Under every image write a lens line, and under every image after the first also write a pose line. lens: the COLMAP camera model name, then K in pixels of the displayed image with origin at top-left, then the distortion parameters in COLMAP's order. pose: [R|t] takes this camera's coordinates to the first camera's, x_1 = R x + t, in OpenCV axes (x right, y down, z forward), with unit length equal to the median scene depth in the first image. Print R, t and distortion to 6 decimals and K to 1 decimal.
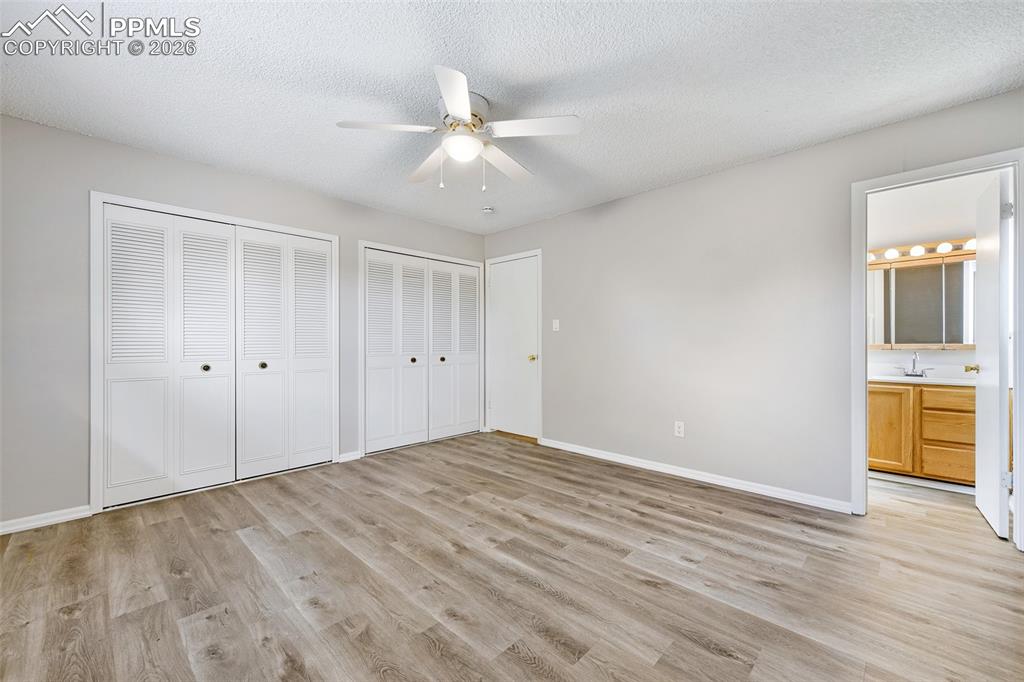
lens RADIAL K [[408.3, 0, 512.0], [0, 408.3, 341.0], [0, 0, 1]] dist [0.000238, -0.000056]
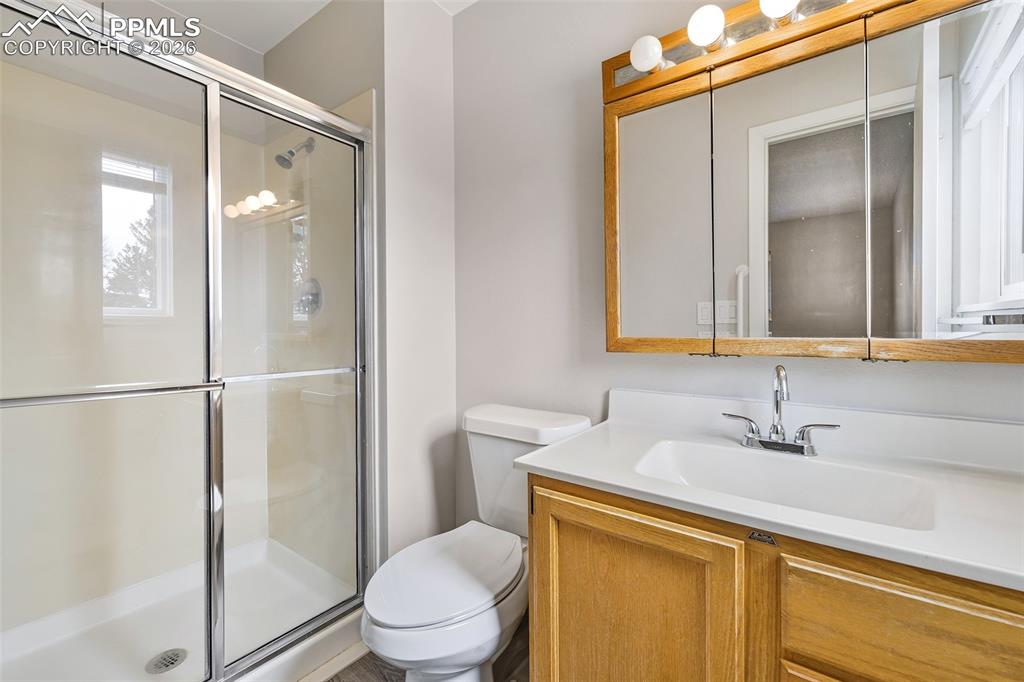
lens RADIAL K [[423.3, 0, 512.0], [0, 423.3, 341.0], [0, 0, 1]] dist [0.000575, 0.000074]
pose [[0.991580, -0.001900, 0.129480, 0.720623], [0.000538, 0.999944, 0.010553, 0.007289], [-0.129493, -0.010395, 0.991526, 0.691123]]
